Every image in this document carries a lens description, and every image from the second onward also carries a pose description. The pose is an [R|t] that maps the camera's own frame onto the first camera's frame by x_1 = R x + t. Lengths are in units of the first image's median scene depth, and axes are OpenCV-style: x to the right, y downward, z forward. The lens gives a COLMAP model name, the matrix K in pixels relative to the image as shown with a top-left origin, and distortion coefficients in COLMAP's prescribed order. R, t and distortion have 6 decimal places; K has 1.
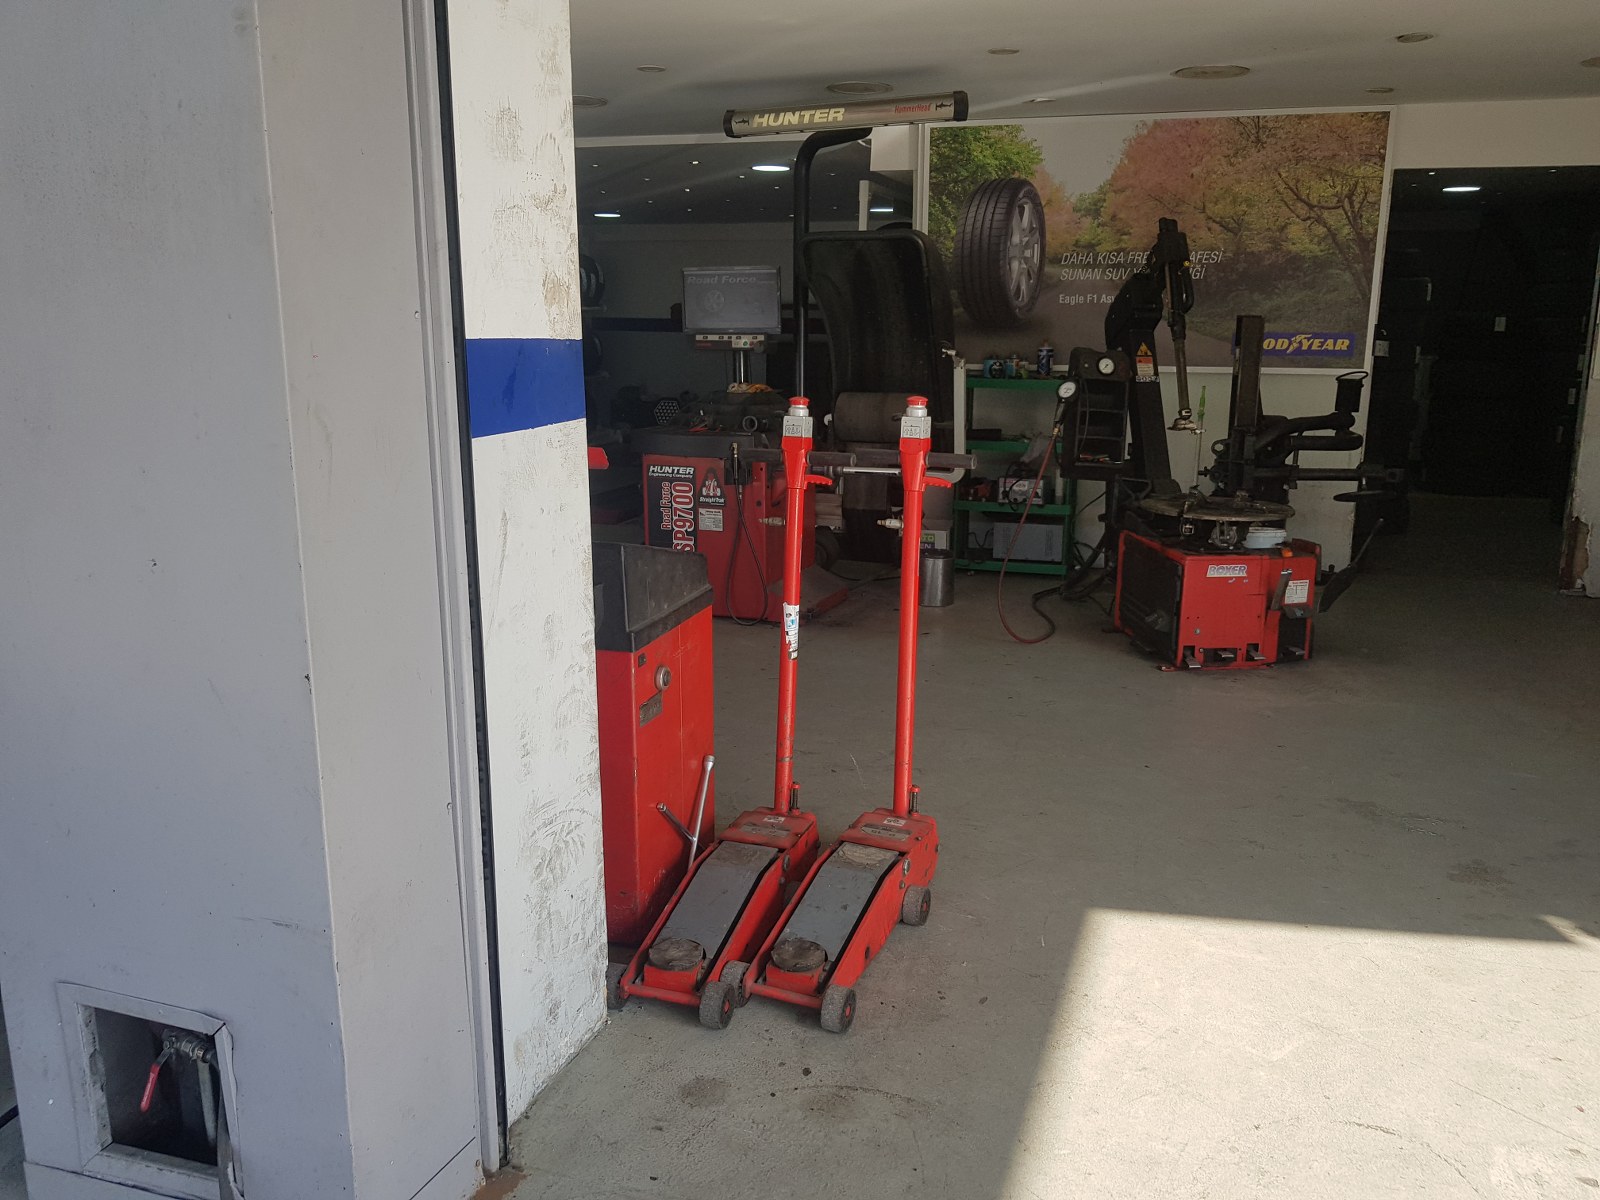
lens RADIAL K [[1282.6, 0, 800.0], [0, 1282.6, 600.0], [0, 0, 1]] dist [0.065686, -0.000093]
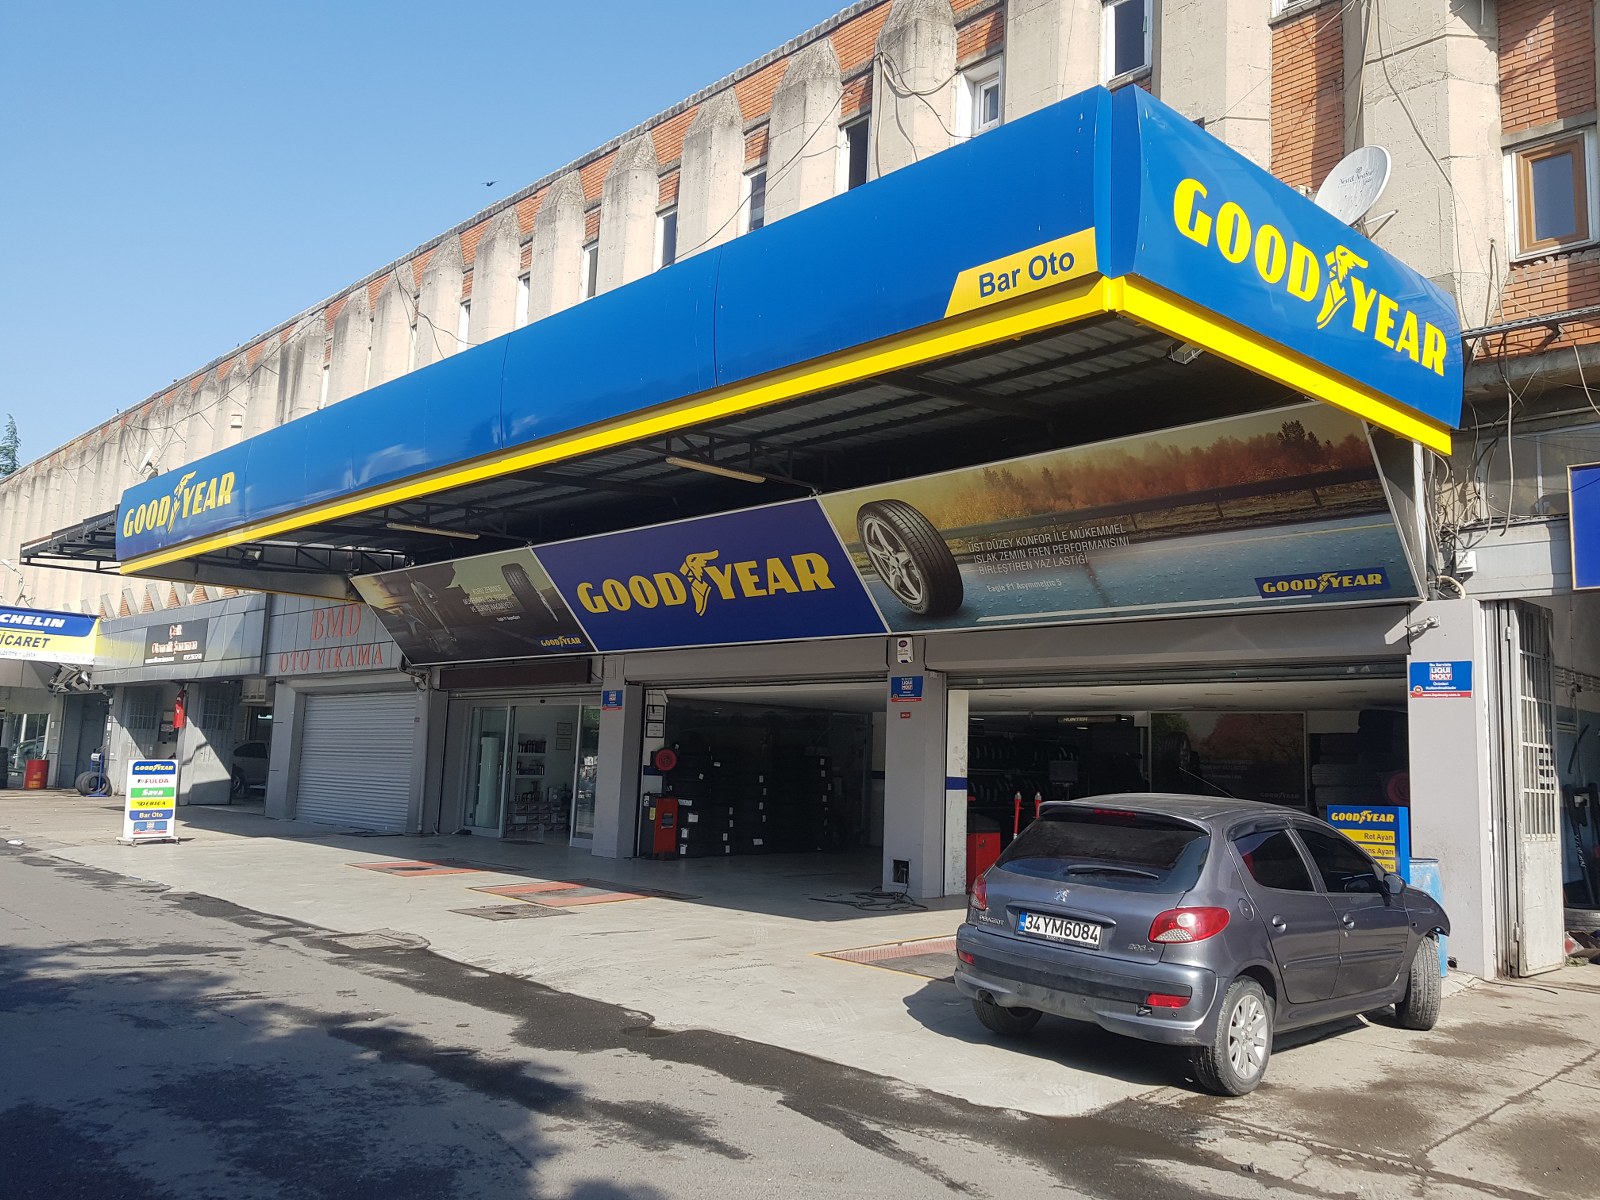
lens RADIAL K [[1282.6, 0, 800.0], [0, 1282.6, 600.0], [0, 0, 1]] dist [0.065686, -0.000093]
pose [[0.895058, -0.038510, -0.444284, 1.486715], [-0.119645, 0.939002, -0.322428, 0.855662], [0.429600, 0.341748, 0.835854, -3.794100]]
